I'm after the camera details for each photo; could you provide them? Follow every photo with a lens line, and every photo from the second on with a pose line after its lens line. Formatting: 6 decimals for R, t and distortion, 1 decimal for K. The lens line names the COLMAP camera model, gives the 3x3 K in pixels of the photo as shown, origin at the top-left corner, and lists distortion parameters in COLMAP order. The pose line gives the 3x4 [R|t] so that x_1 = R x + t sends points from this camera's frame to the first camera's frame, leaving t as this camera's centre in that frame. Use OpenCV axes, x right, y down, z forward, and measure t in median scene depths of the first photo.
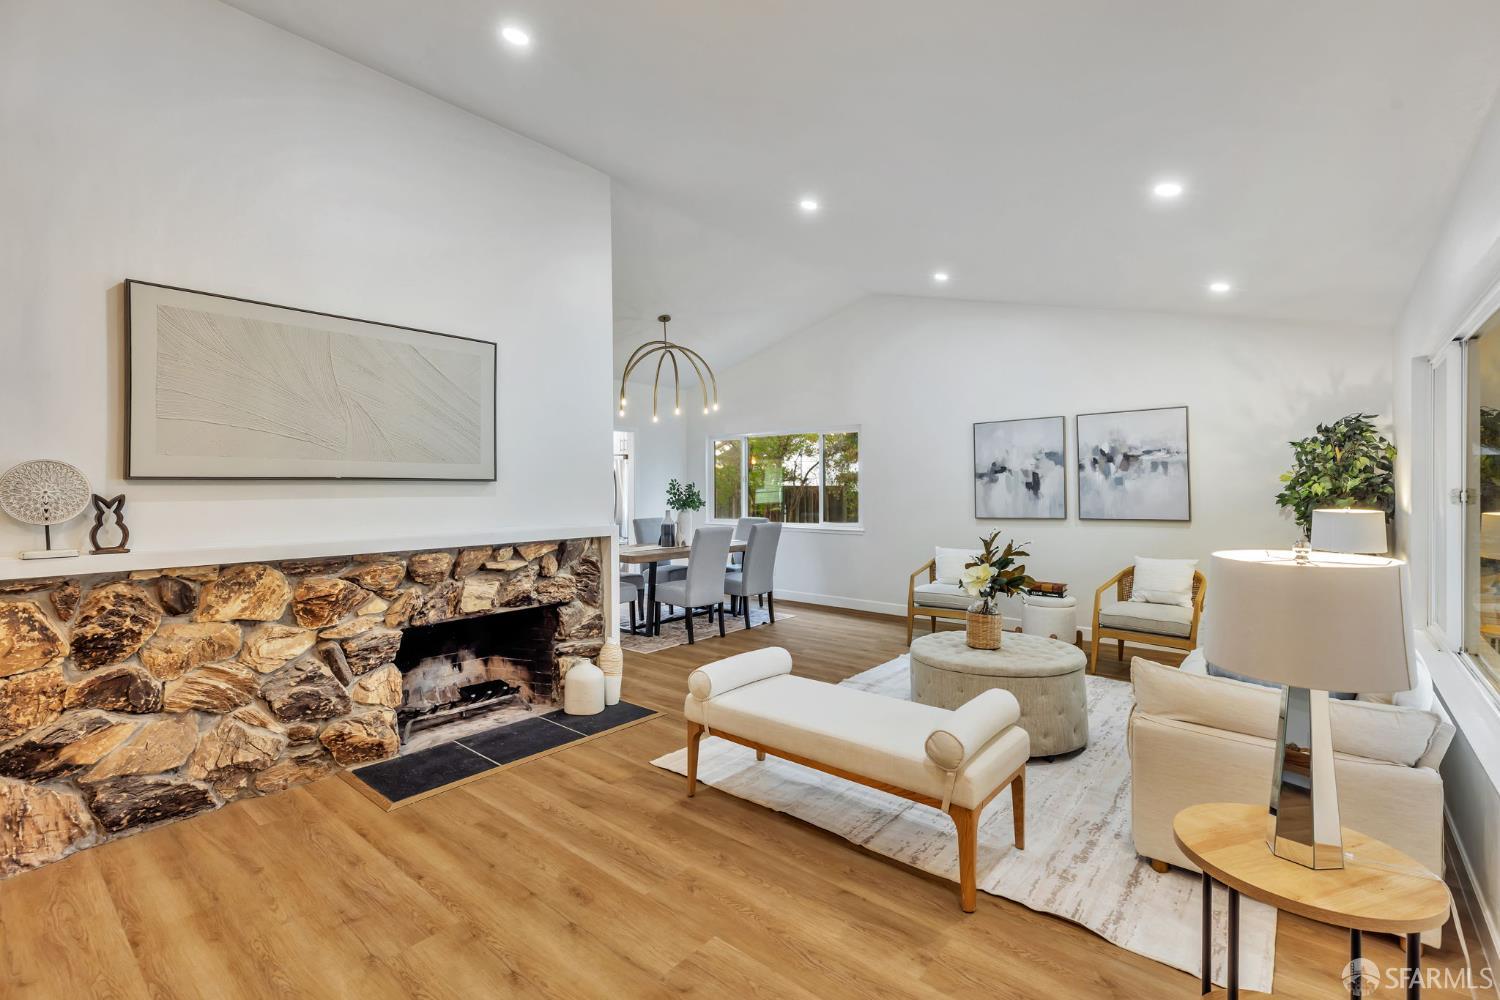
lens RADIAL K [[681.1, 0, 753.5], [0, 681.1, 492.6], [0, 0, 1]] dist [-0.002919, -0.000419]
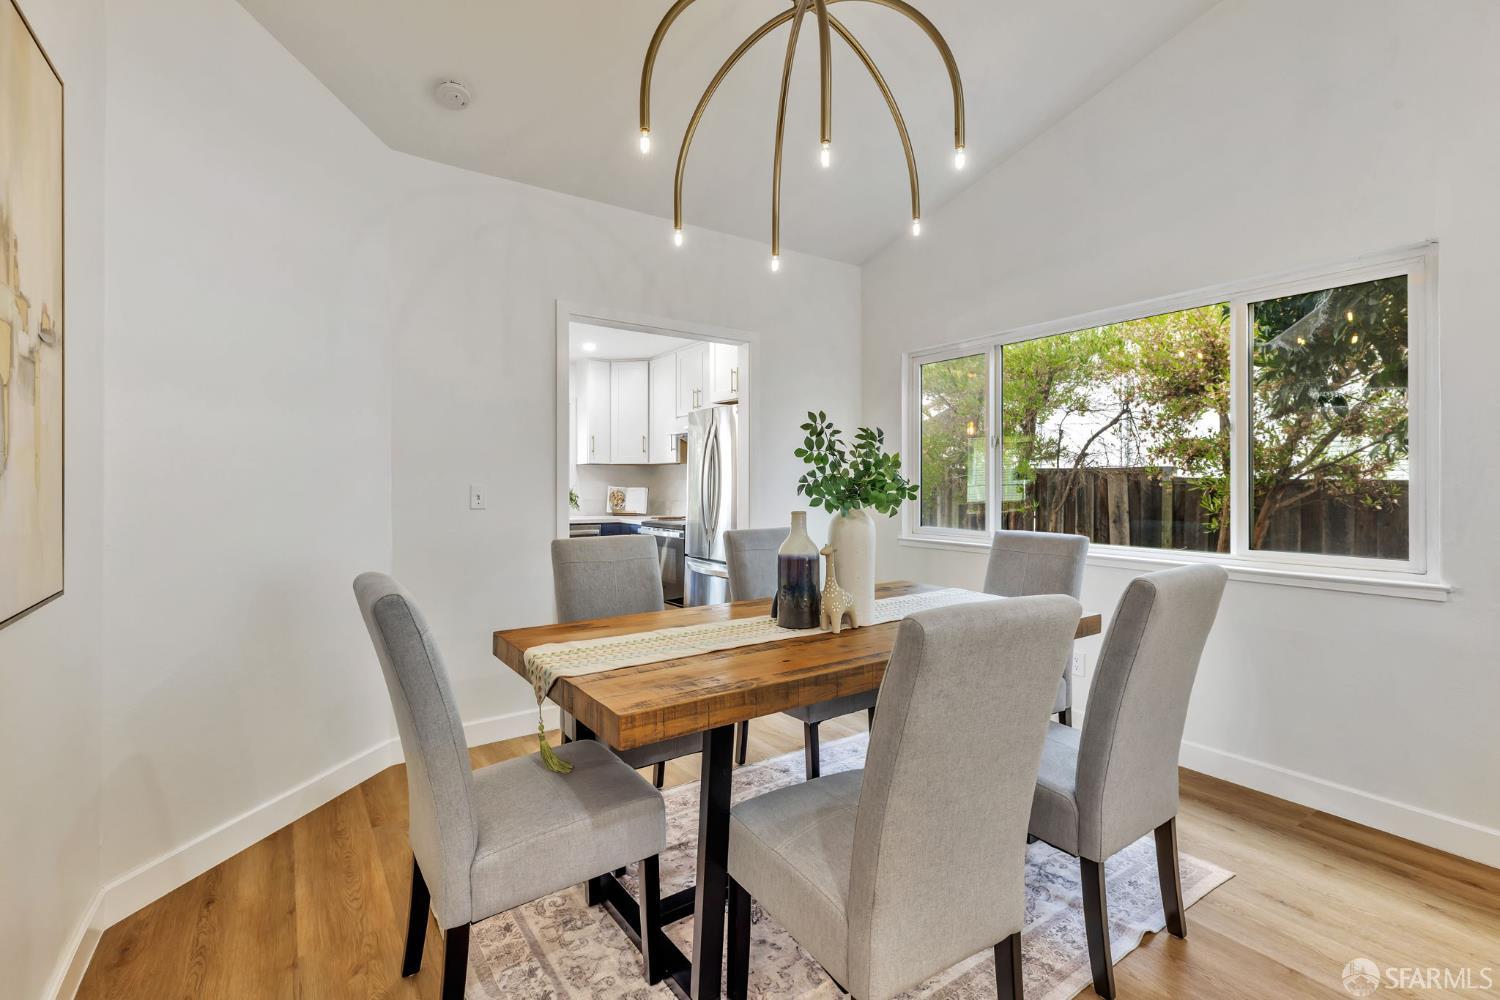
lens RADIAL K [[681.1, 0, 752.2], [0, 681.1, 489.4], [0, 0, 1]] dist [-0.002919, -0.000419]
pose [[0.966339, 0.006587, -0.257189, -0.061170], [-0.006811, 0.999977, 0.000023, 0.014970], [0.257184, 0.001729, 0.966361, 0.644845]]
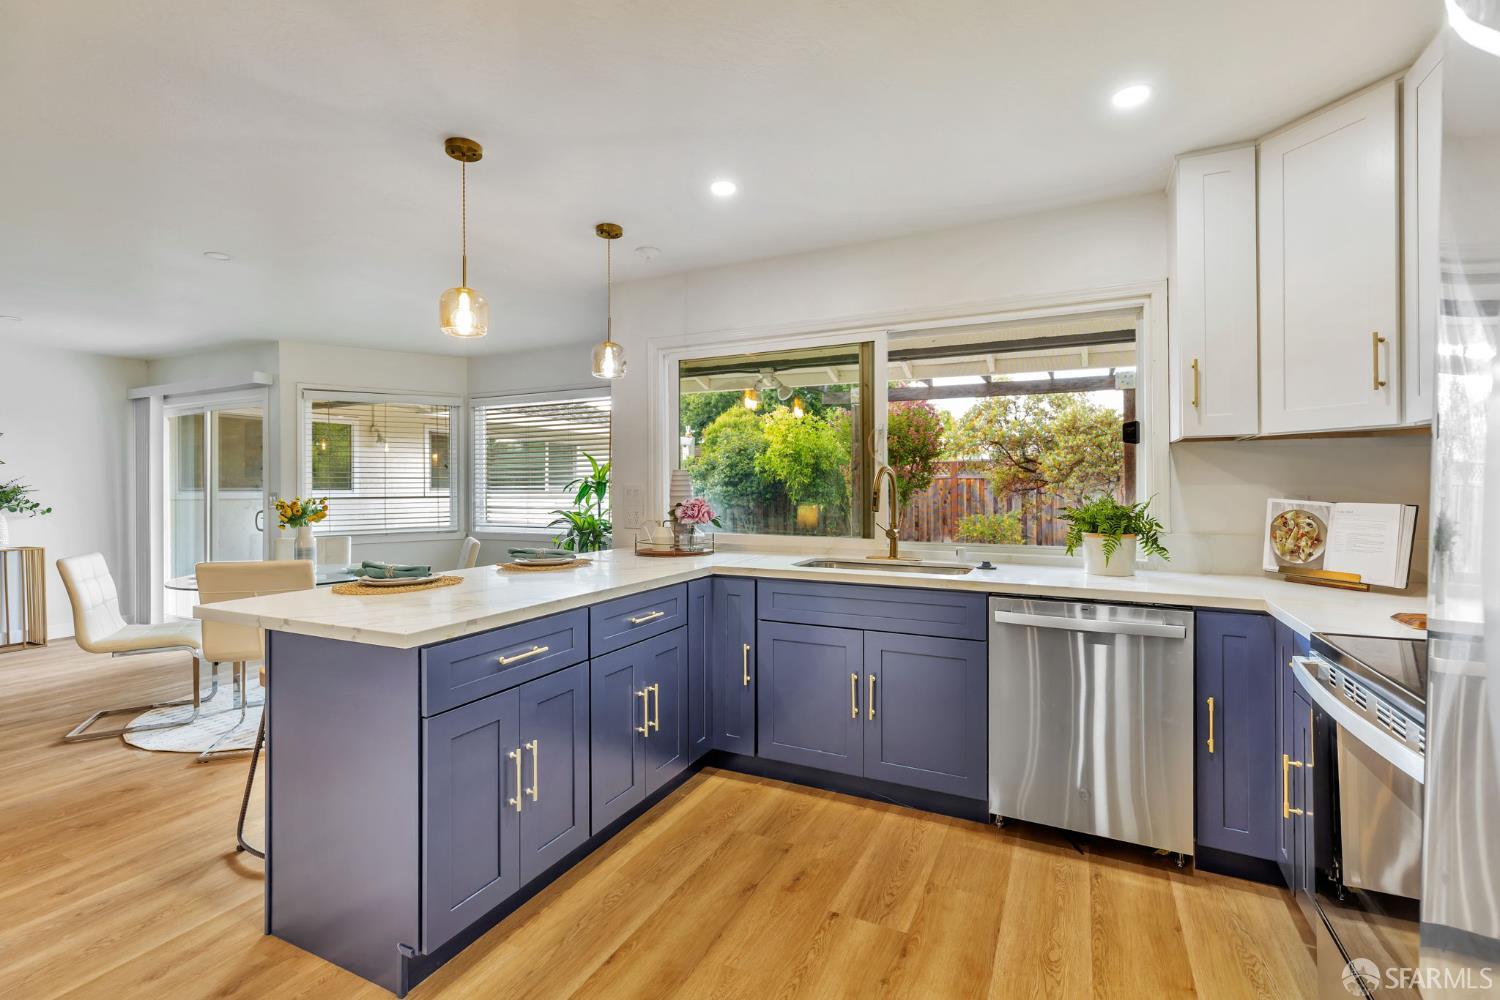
lens RADIAL K [[681.1, 0, 748.2], [0, 681.1, 493.1], [0, 0, 1]] dist [-0.002919, -0.000419]
pose [[0.242353, 0.002793, -0.970184, -0.148135], [-0.003456, 0.999992, 0.002016, 0.012360], [0.970182, 0.002864, 0.242361, 0.918481]]
